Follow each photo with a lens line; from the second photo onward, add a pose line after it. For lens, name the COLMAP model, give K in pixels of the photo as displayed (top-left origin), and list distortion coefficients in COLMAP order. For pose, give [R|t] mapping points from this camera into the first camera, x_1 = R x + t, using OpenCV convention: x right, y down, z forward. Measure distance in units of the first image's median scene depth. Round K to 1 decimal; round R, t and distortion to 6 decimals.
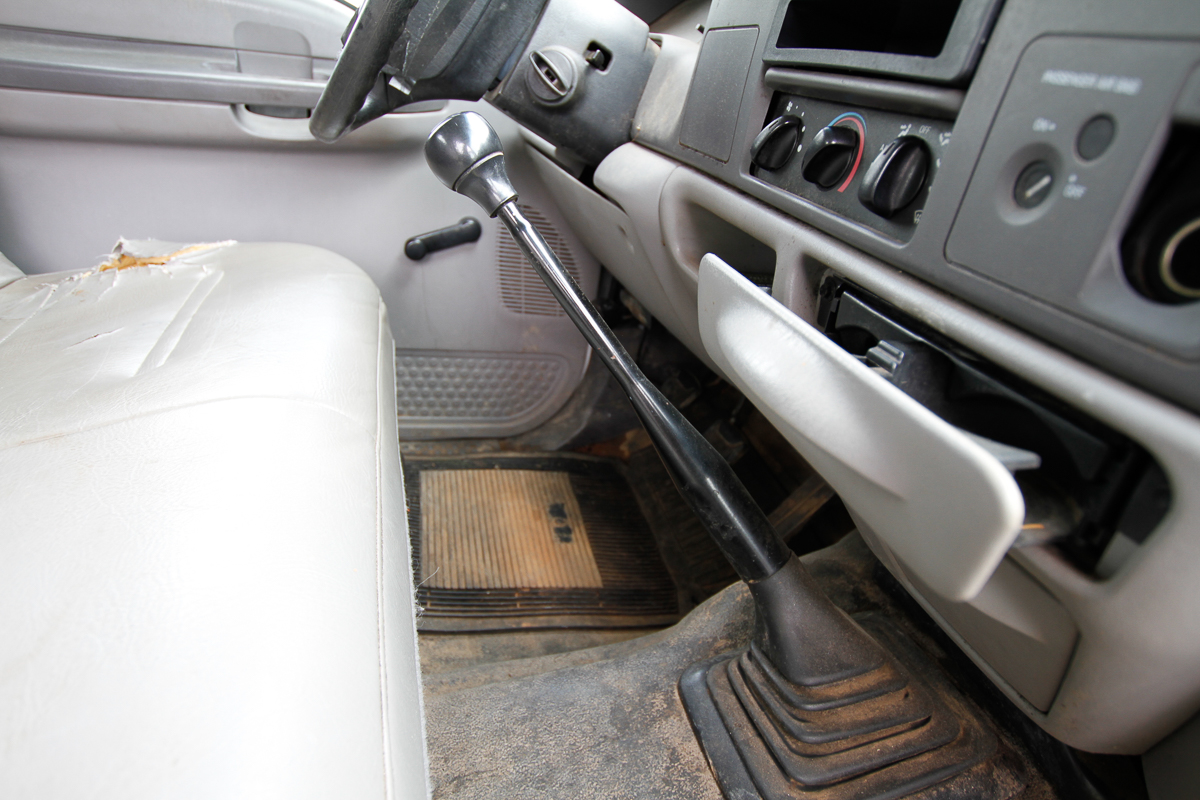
lens RADIAL K [[676.9, 0, 605.2], [0, 676.9, 409.3], [0, 0, 1]] dist [-0.021412, 0.001593]
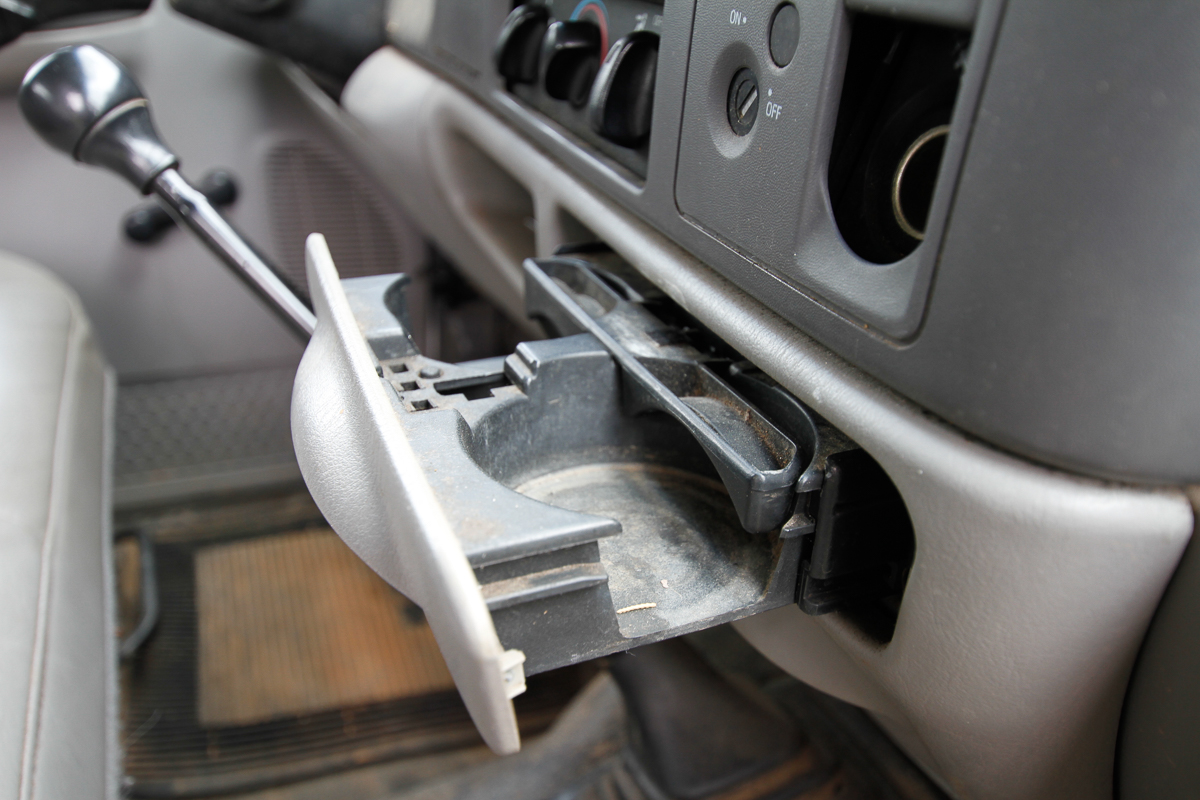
lens RADIAL K [[977.5, 0, 612.7], [0, 977.5, 400.1], [0, 0, 1]] dist [0.001715, -0.002773]
pose [[0.987085, -0.140562, 0.076843, 0.111769], [0.140194, 0.990072, 0.010186, -0.014371], [-0.077512, 0.000718, 0.996991, -0.008700]]
